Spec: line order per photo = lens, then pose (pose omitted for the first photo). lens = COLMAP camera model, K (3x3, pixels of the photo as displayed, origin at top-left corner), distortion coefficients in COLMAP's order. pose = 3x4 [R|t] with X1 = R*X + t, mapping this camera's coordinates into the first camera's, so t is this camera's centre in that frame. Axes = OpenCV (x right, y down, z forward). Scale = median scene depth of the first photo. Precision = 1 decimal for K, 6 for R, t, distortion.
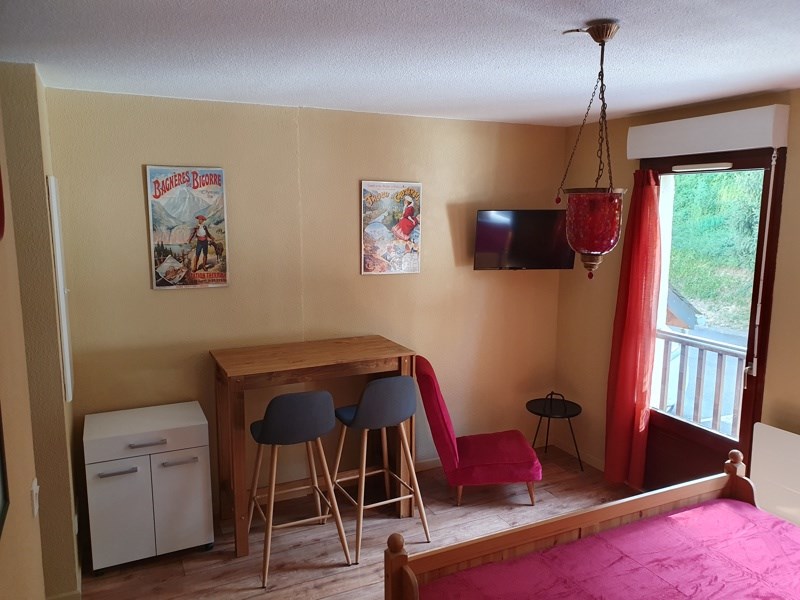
lens RADIAL K [[626.9, 0, 400.0], [0, 626.9, 300.0], [0, 0, 1]] dist [0.008044, 0.012528]
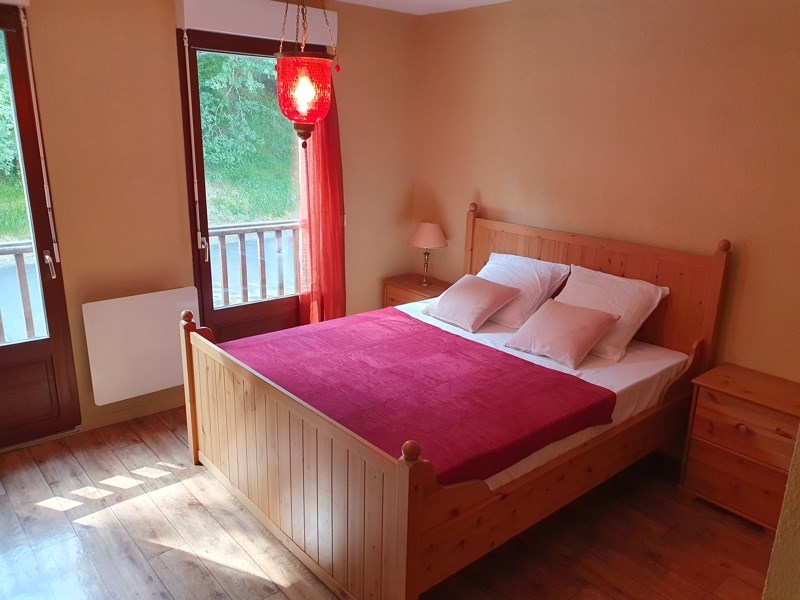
lens RADIAL K [[620.3, 0, 400.0], [0, 620.3, 300.0], [0, 0, 1]] dist [0.059122, -0.080206]
pose [[-0.258534, -0.272255, 0.926843, -0.422566], [0.108663, 0.945176, 0.307951, -0.056357], [-0.959871, 0.180330, -0.214776, 0.659468]]
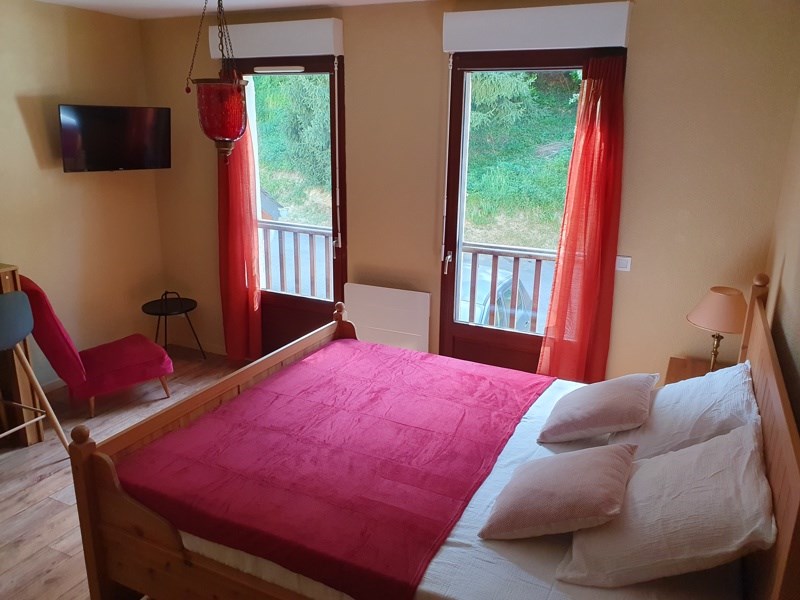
lens RADIAL K [[620.3, 0, 400.0], [0, 620.3, 300.0], [0, 0, 1]] dist [0.059122, -0.080206]
pose [[0.787246, -0.164938, 0.594170, -0.081934], [0.077420, 0.982377, 0.170125, 0.020334], [-0.611759, -0.087929, 0.786142, -0.045927]]
